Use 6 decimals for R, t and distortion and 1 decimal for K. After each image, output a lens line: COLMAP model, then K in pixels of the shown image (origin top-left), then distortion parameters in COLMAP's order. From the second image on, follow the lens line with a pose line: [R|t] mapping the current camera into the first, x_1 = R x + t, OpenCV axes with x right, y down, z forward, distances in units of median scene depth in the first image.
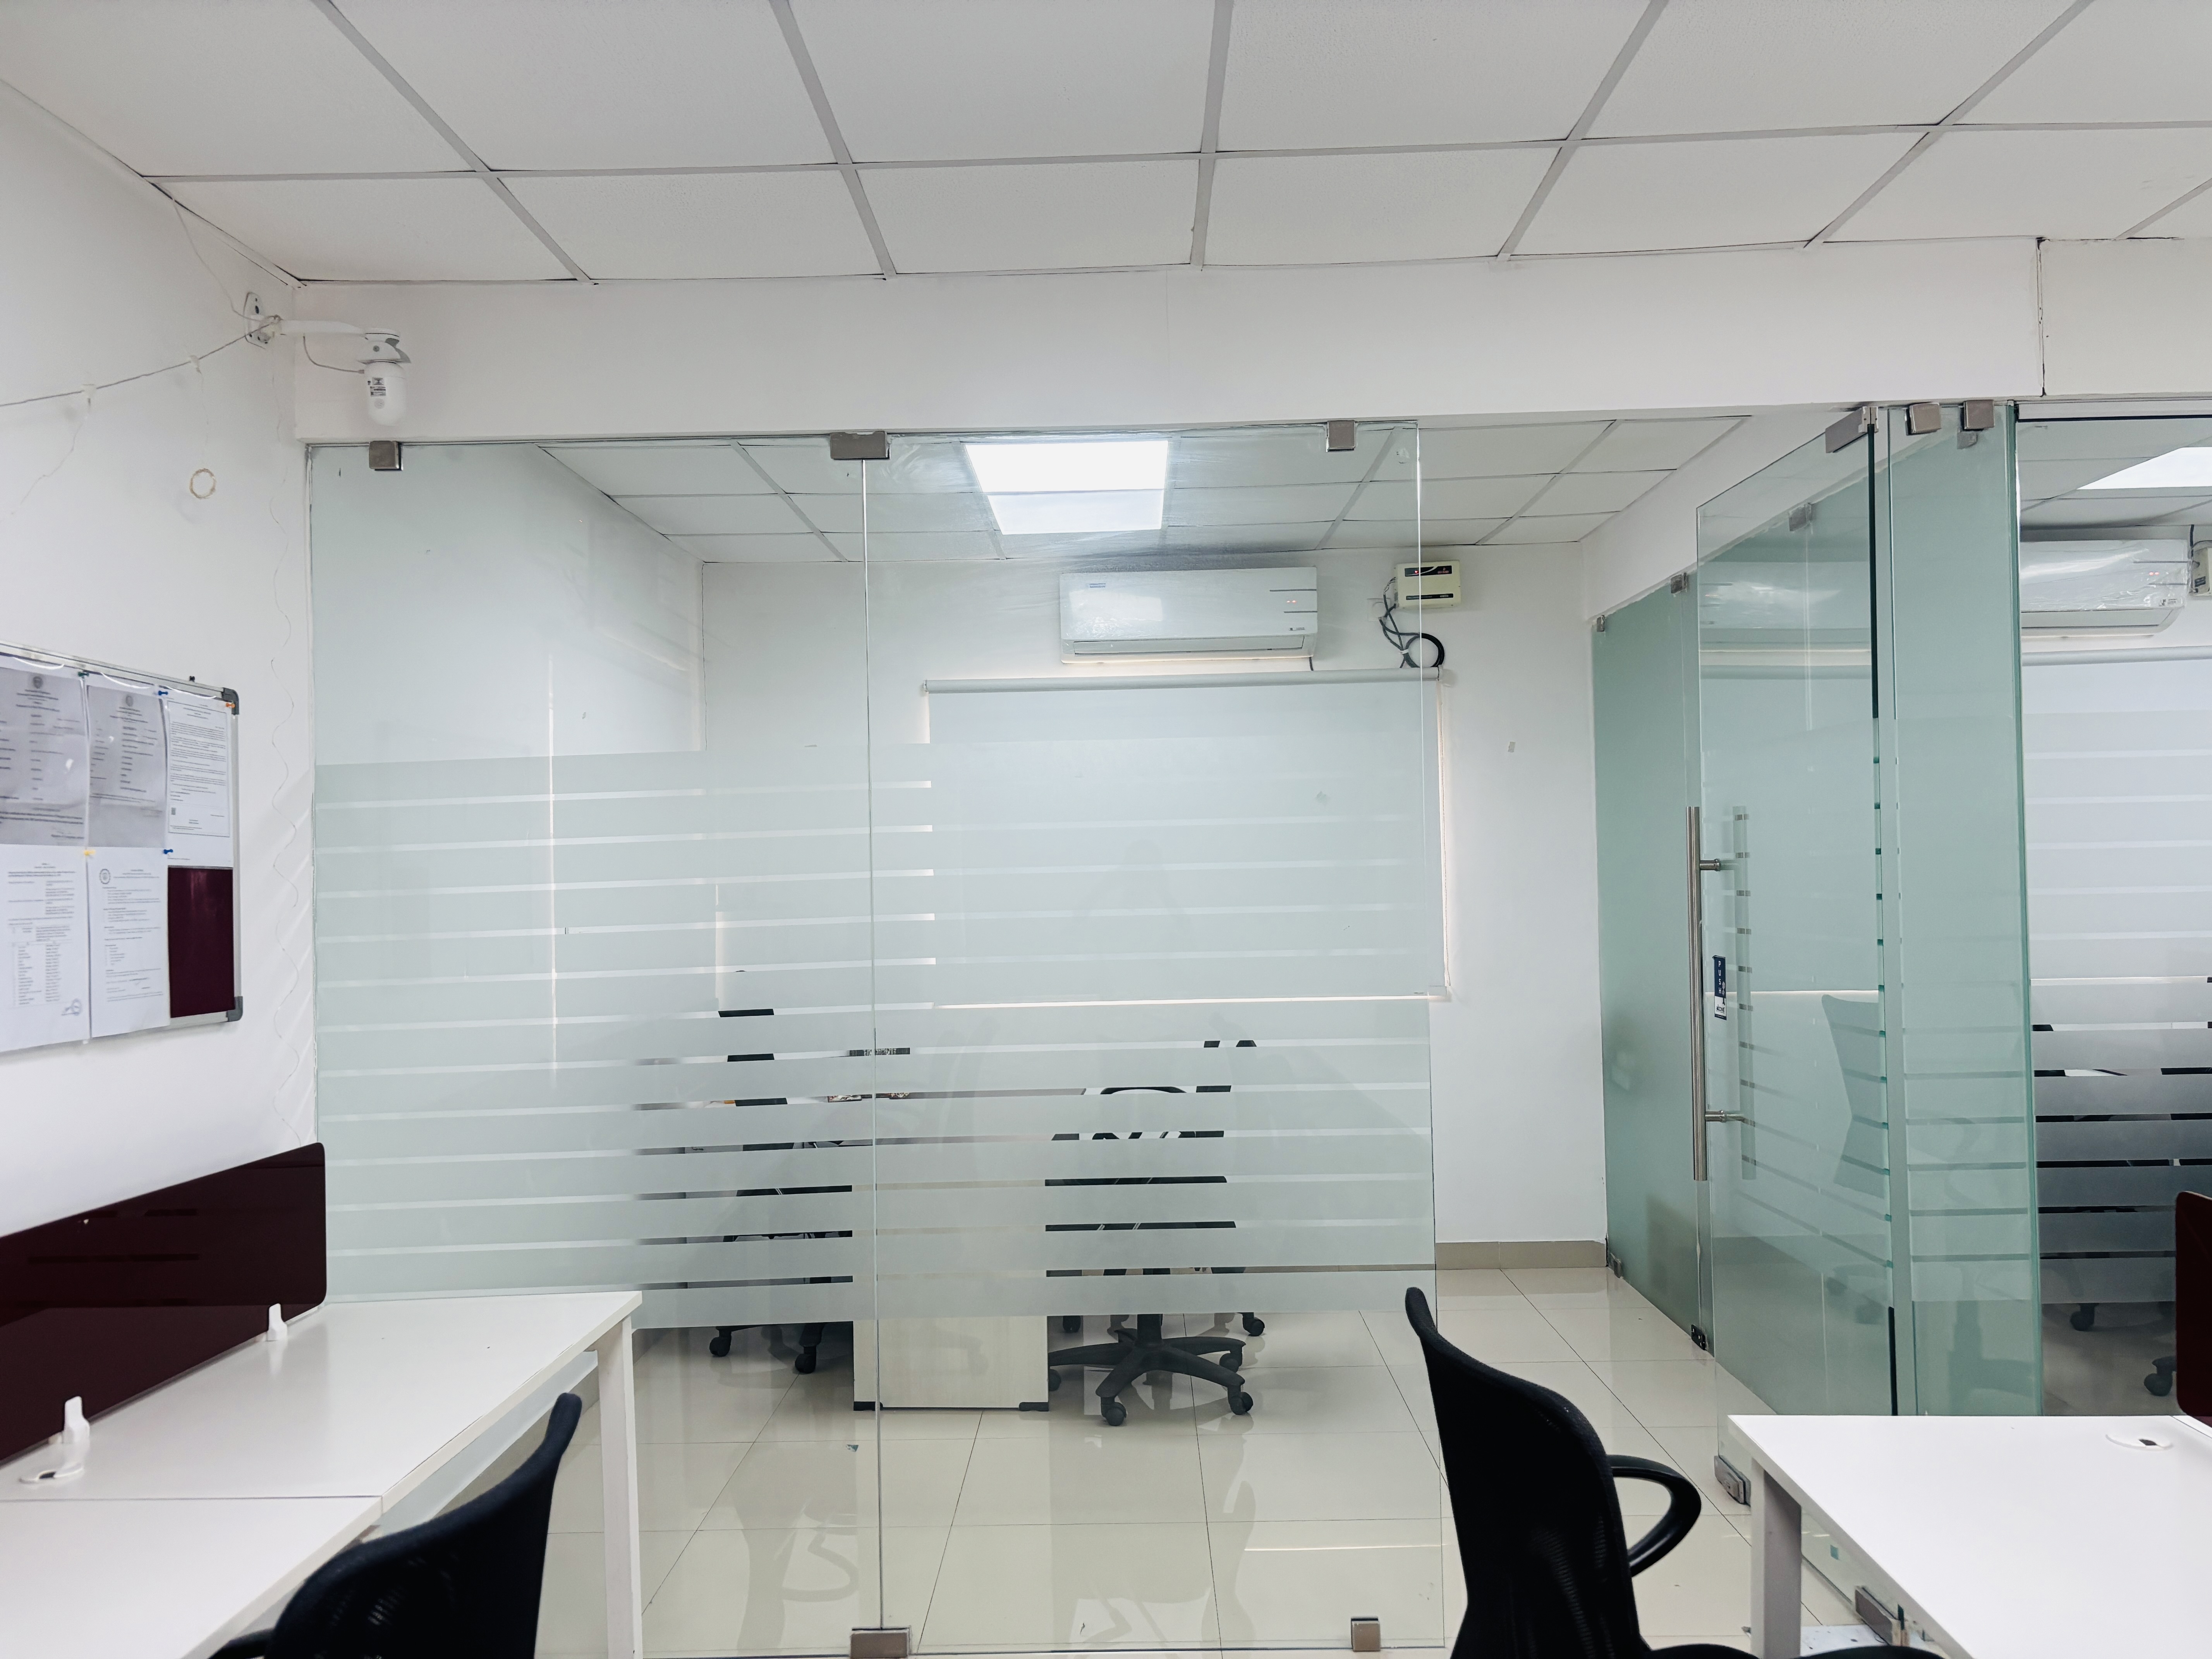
lens RADIAL K [[1677.5, 0, 1103.5], [0, 1677.5, 842.4], [0, 0, 1]] dist [0.074640, -0.082129]
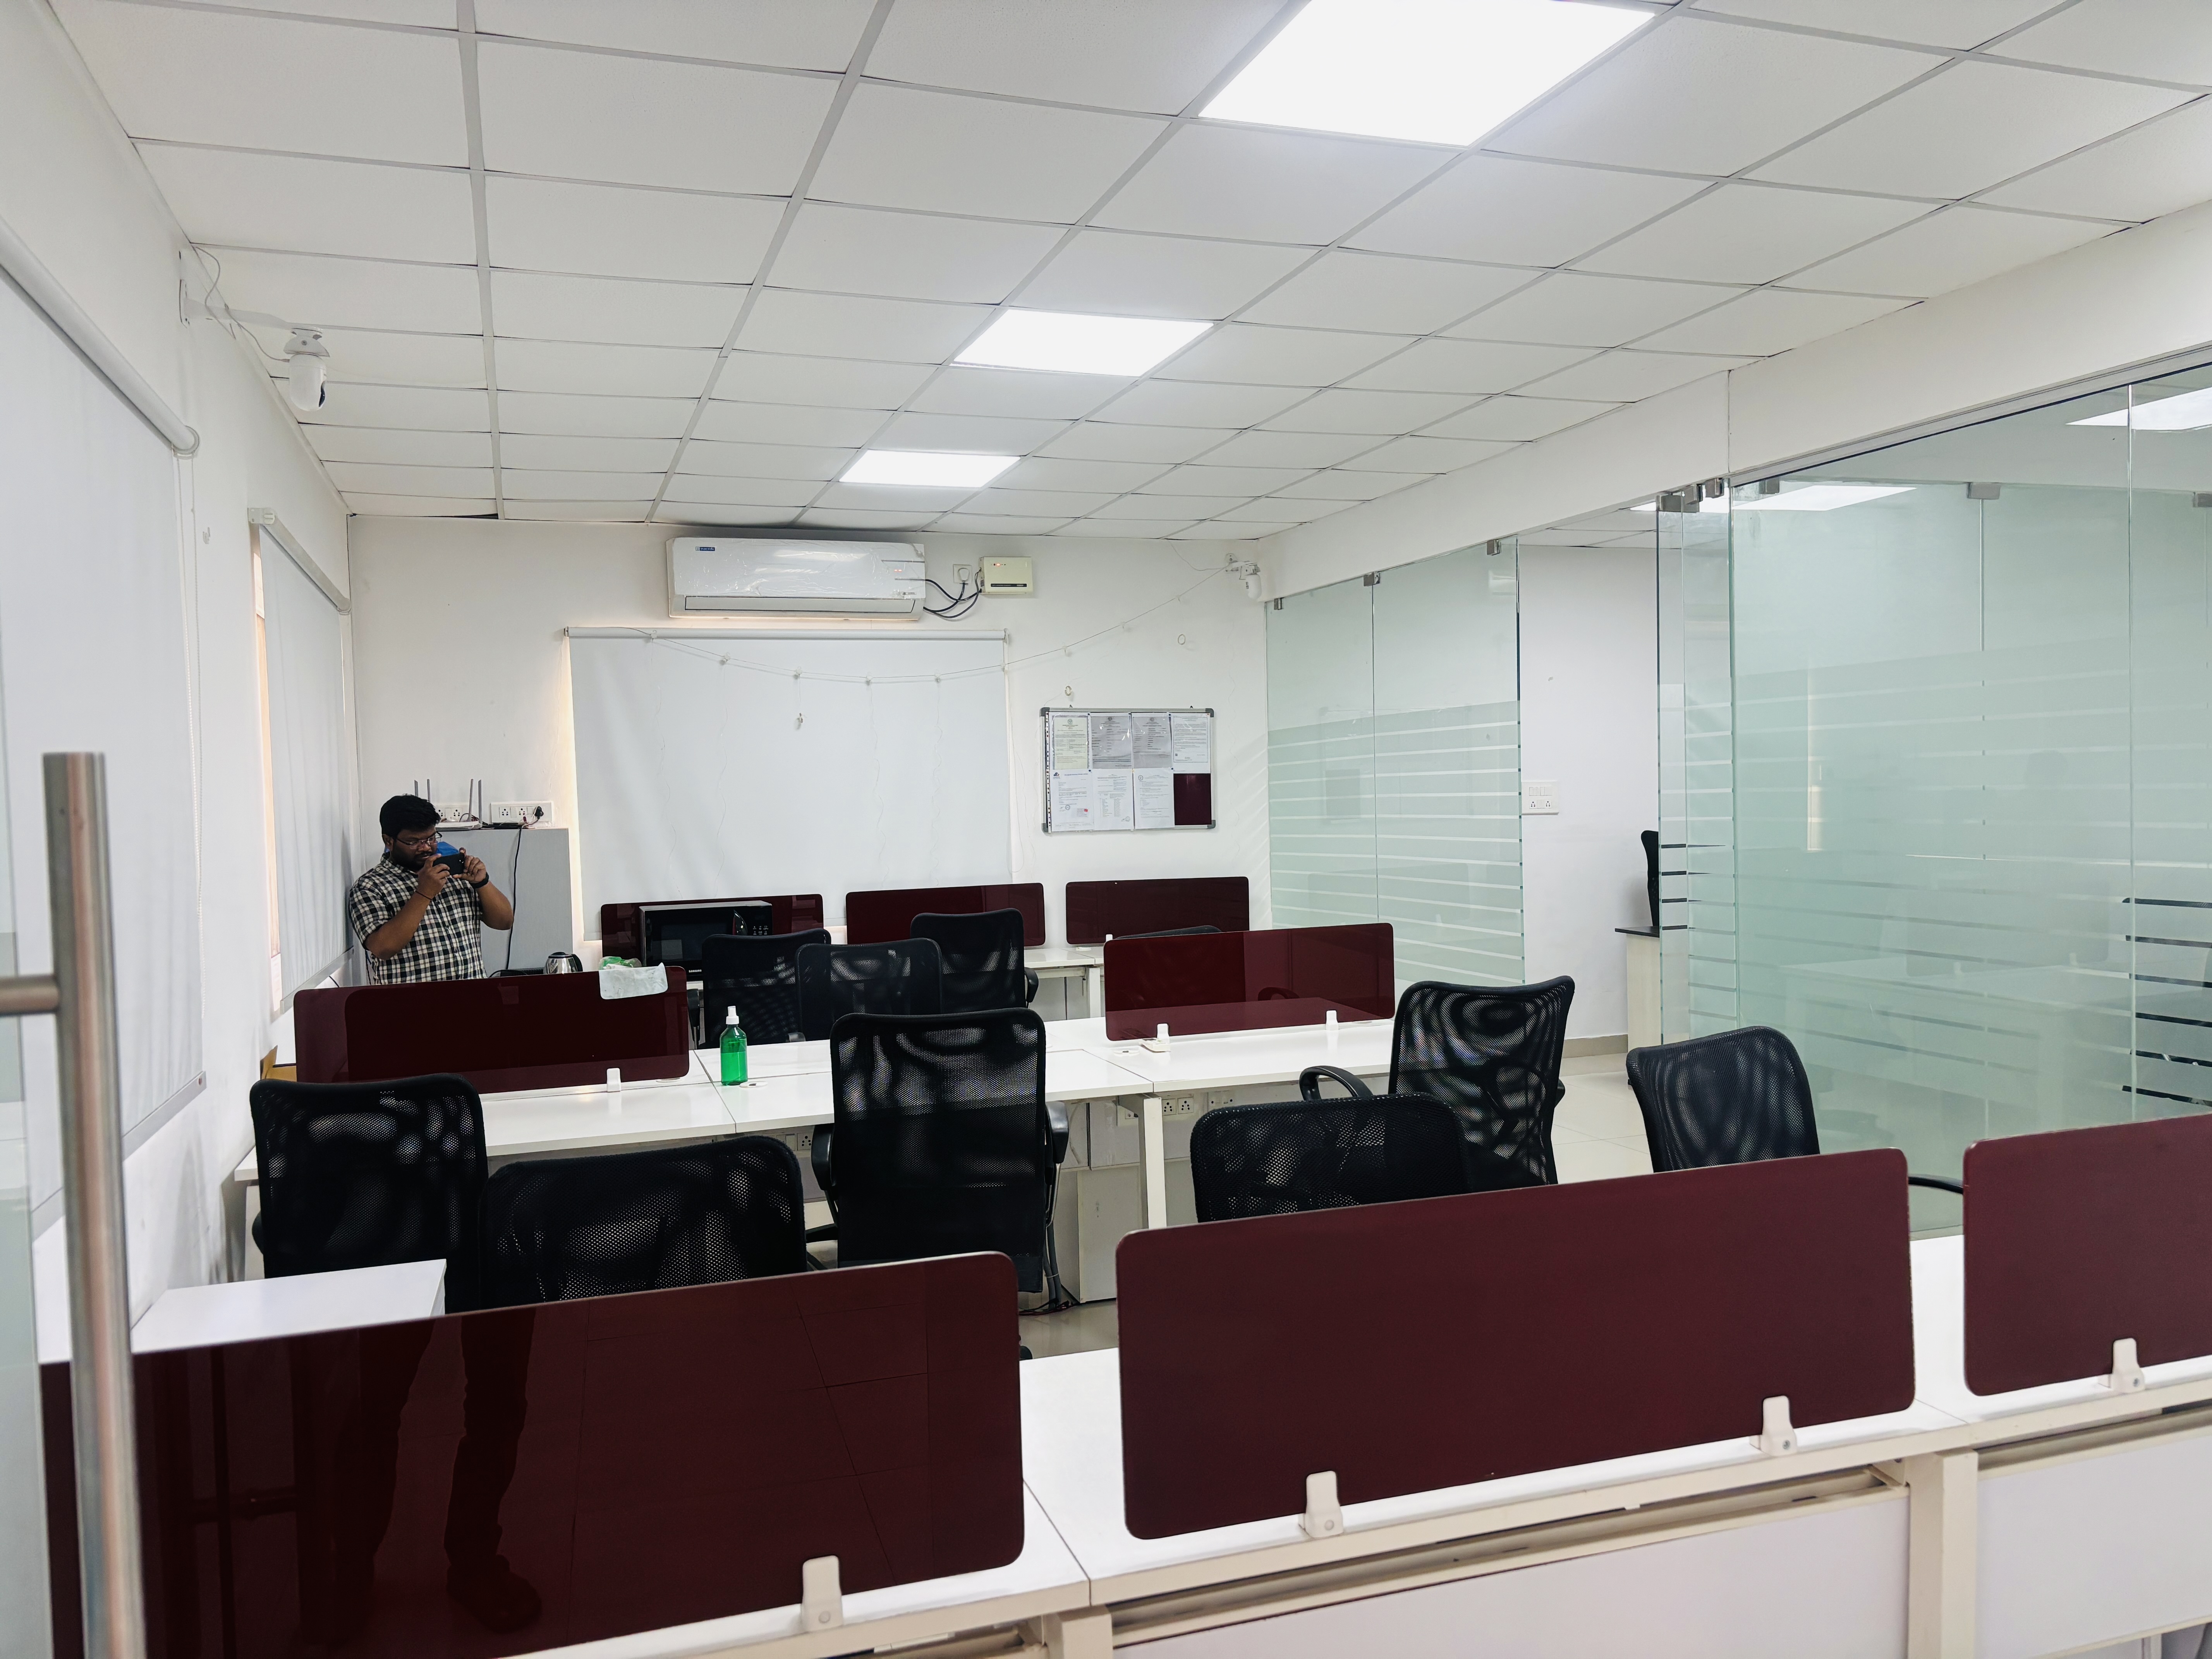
lens RADIAL K [[1678.9, 0, 1115.3], [0, 1678.9, 844.0], [0, 0, 1]] dist [0.072210, -0.078227]
pose [[0.344931, 0.042563, -0.937663, 2.121529], [0.032704, 0.997820, 0.057324, -0.033547], [0.938058, -0.050438, 0.342787, -0.088308]]
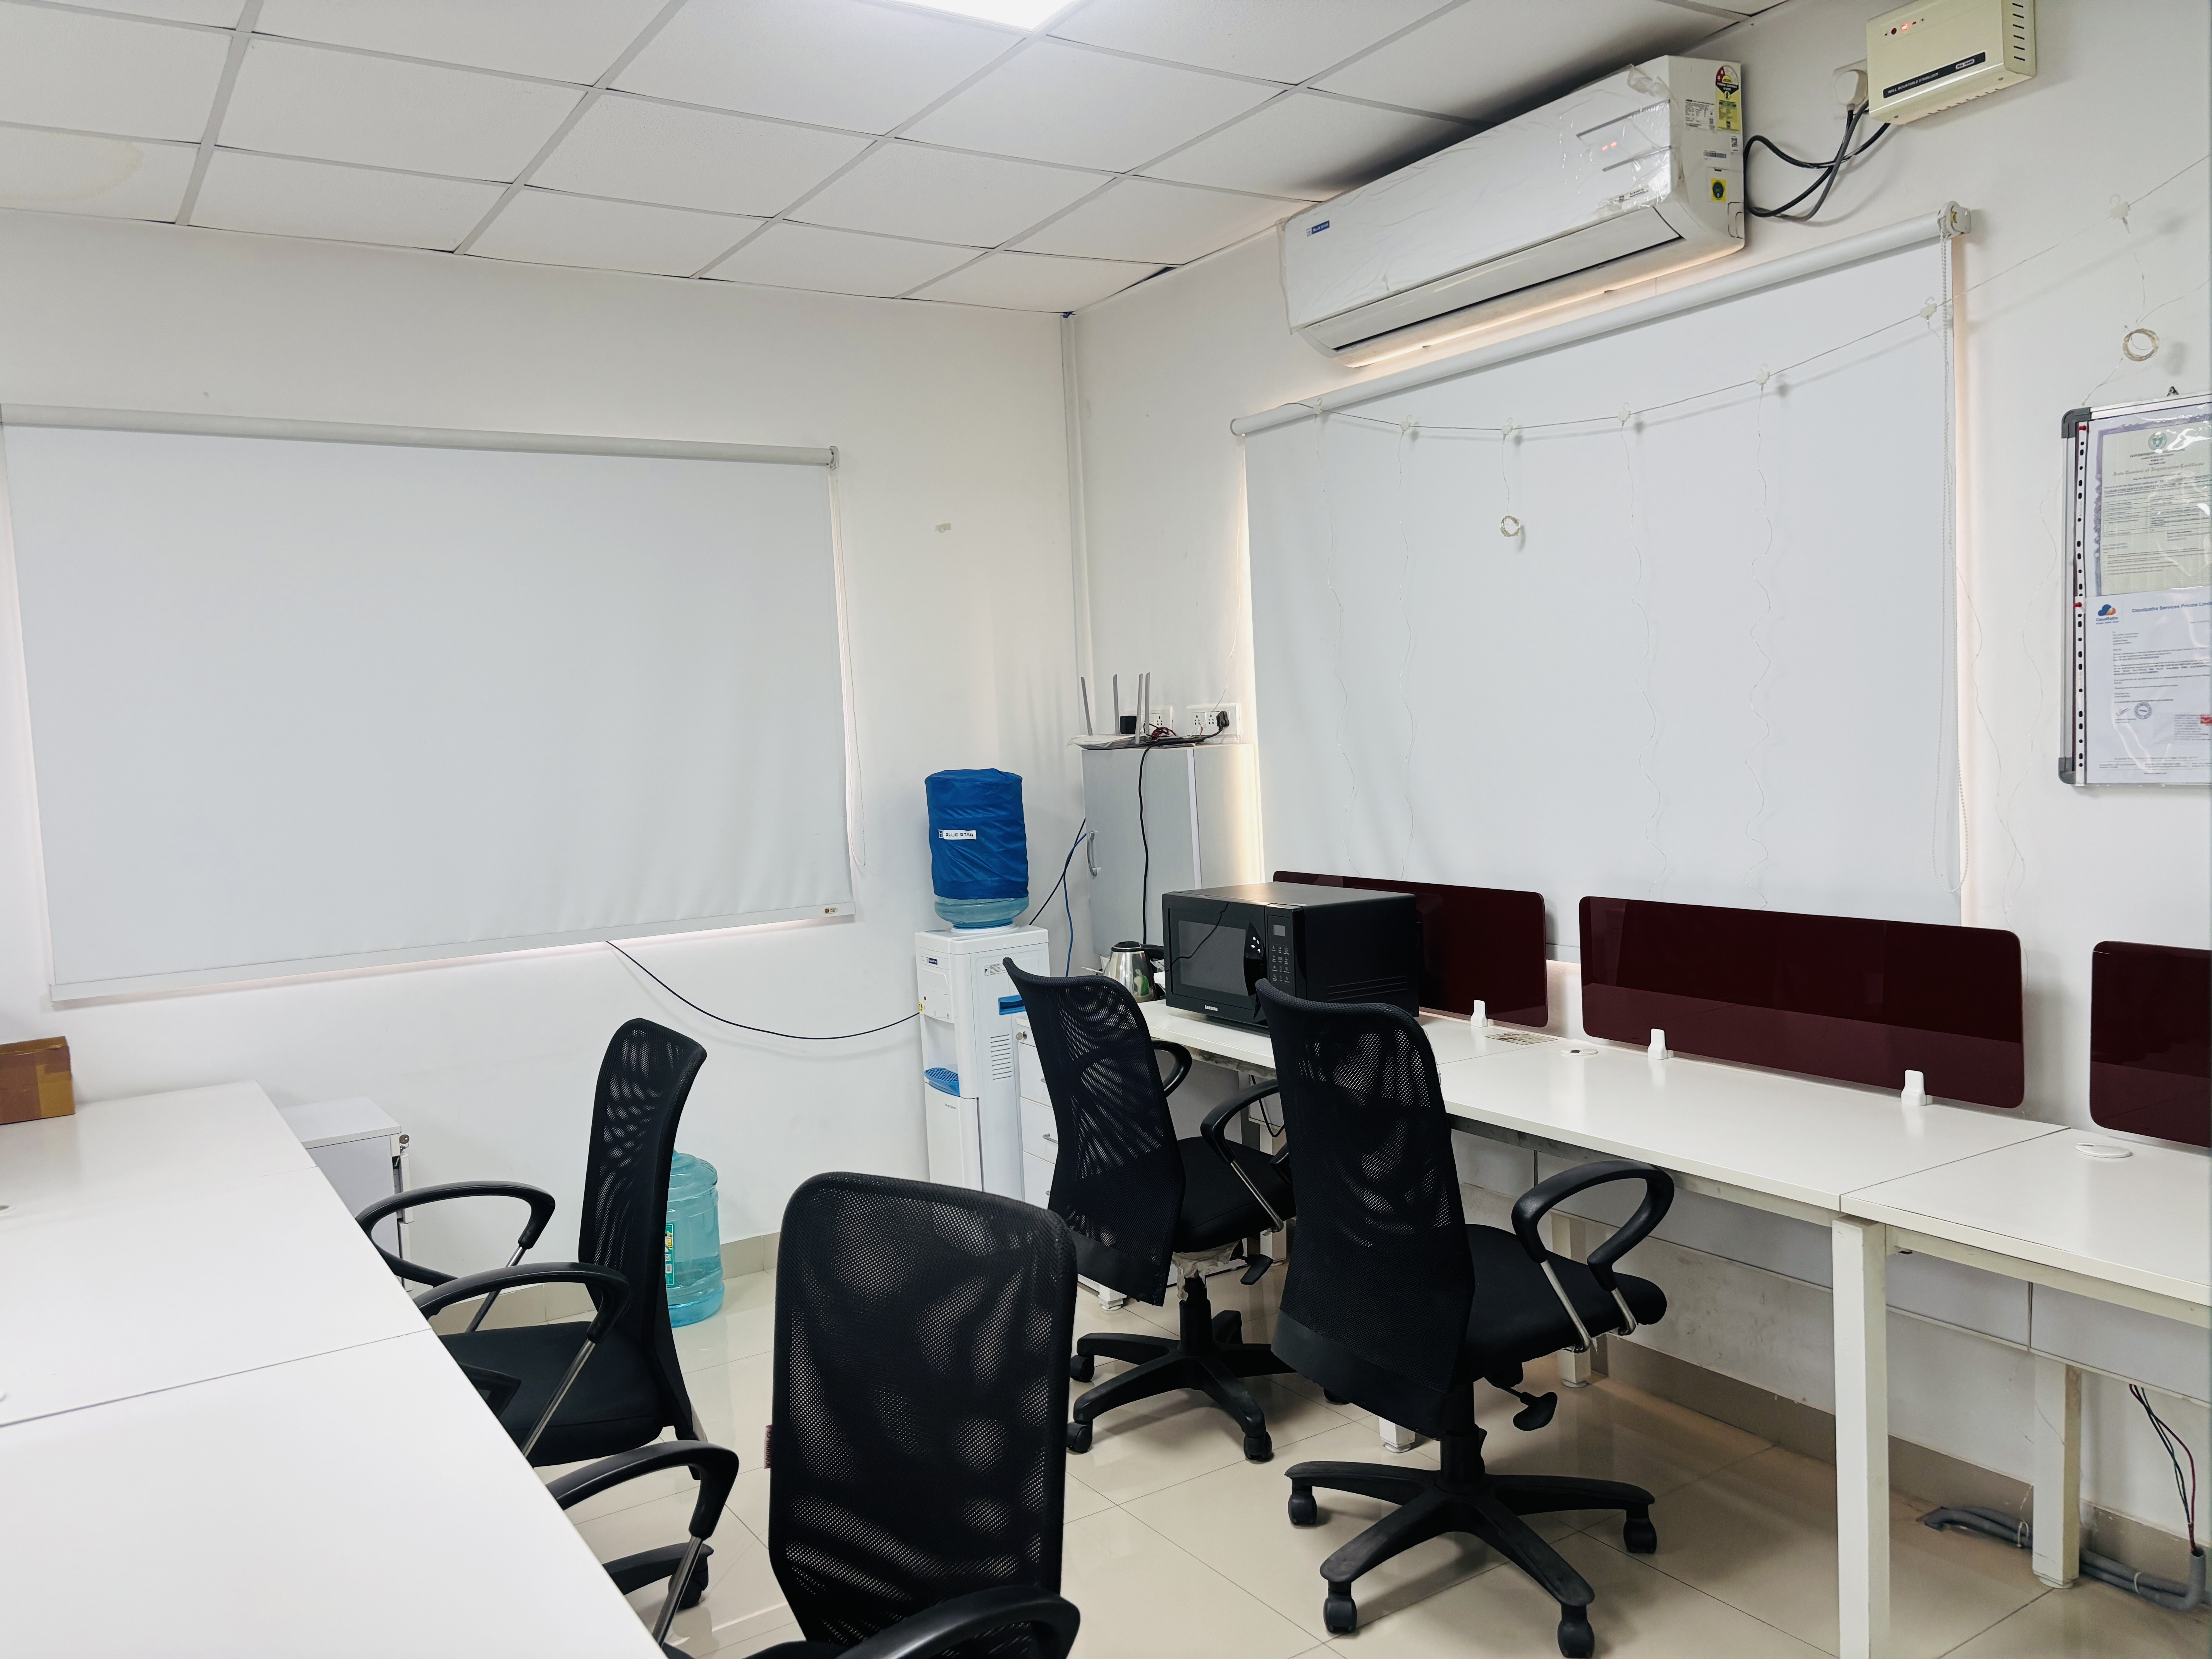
lens RADIAL K [[1653.0, 0, 1096.2], [0, 1653.0, 846.6], [0, 0, 1]] dist [0.053601, -0.074277]
pose [[-0.830022, 0.108173, -0.547140, 0.441993], [0.076311, 0.993812, 0.080717, 0.019926], [0.552486, 0.025245, -0.833140, 1.243548]]
